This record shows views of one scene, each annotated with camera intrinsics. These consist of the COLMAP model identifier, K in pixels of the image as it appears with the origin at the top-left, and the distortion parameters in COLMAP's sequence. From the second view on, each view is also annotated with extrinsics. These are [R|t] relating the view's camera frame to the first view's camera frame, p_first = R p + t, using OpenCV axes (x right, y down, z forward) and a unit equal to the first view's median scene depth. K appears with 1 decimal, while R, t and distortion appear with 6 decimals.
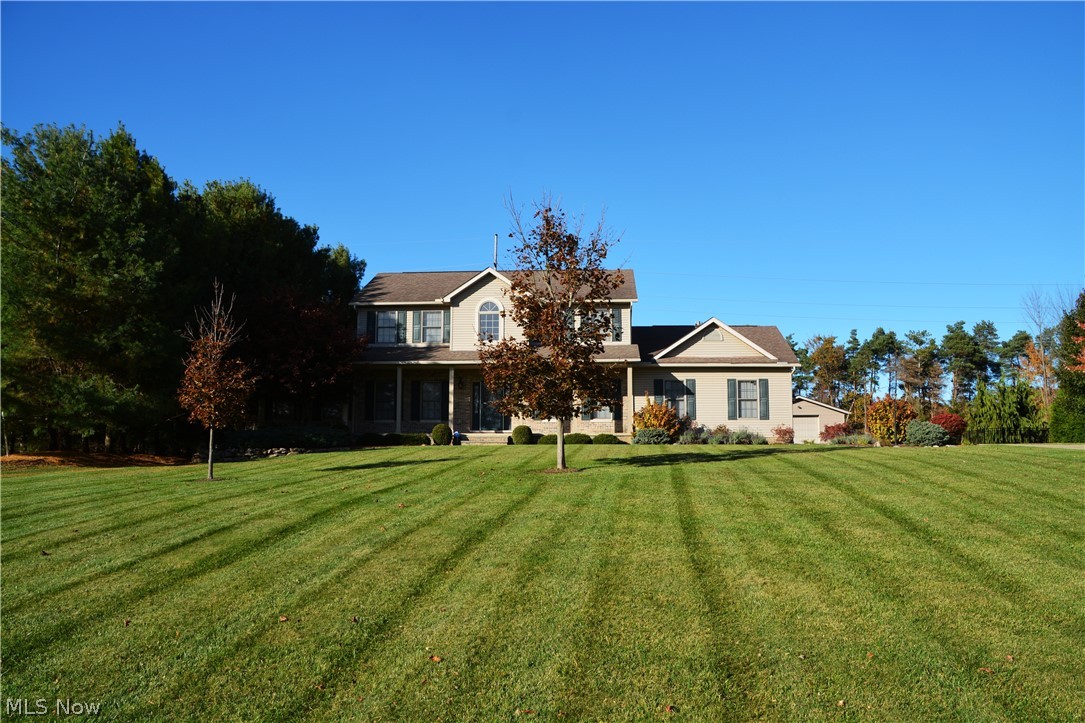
lens RADIAL K [[862.0, 0, 544.5], [0, 862.0, 361.0], [0, 0, 1]] dist [-0.142648, -0.000298]
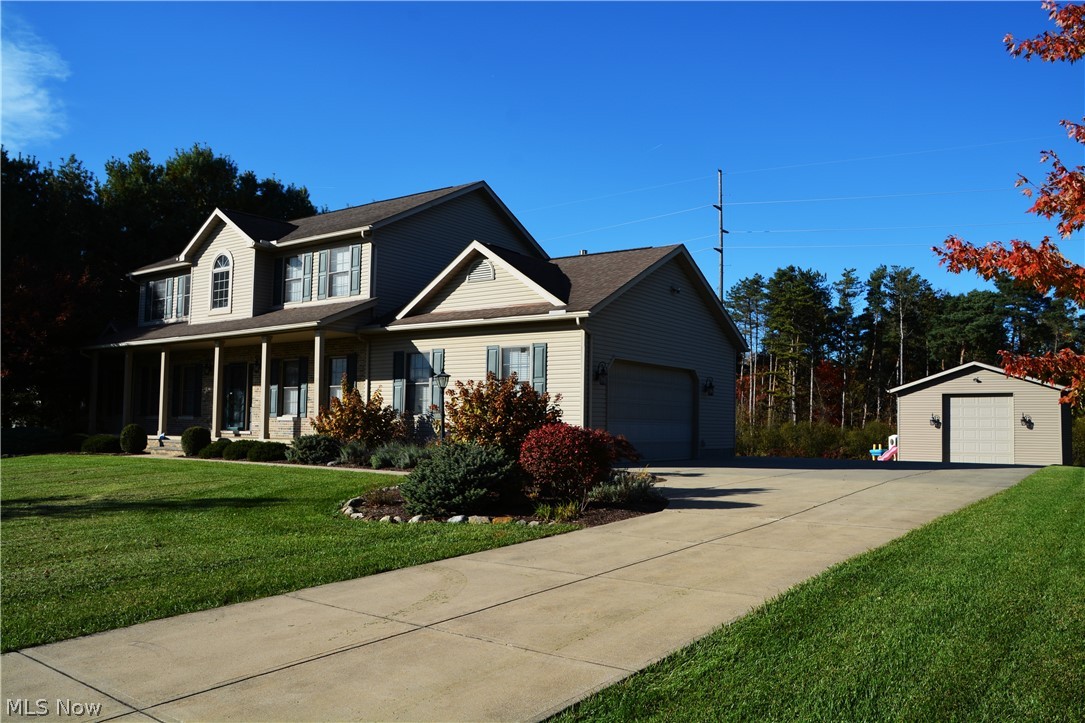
lens RADIAL K [[862.0, 0, 540.6], [0, 862.0, 371.9], [0, 0, 1]] dist [-0.142648, -0.000298]
pose [[0.850998, -0.026691, -0.524490, 0.540281], [0.051804, 0.998103, 0.033260, 0.020475], [0.522607, -0.055475, 0.850767, 0.533607]]
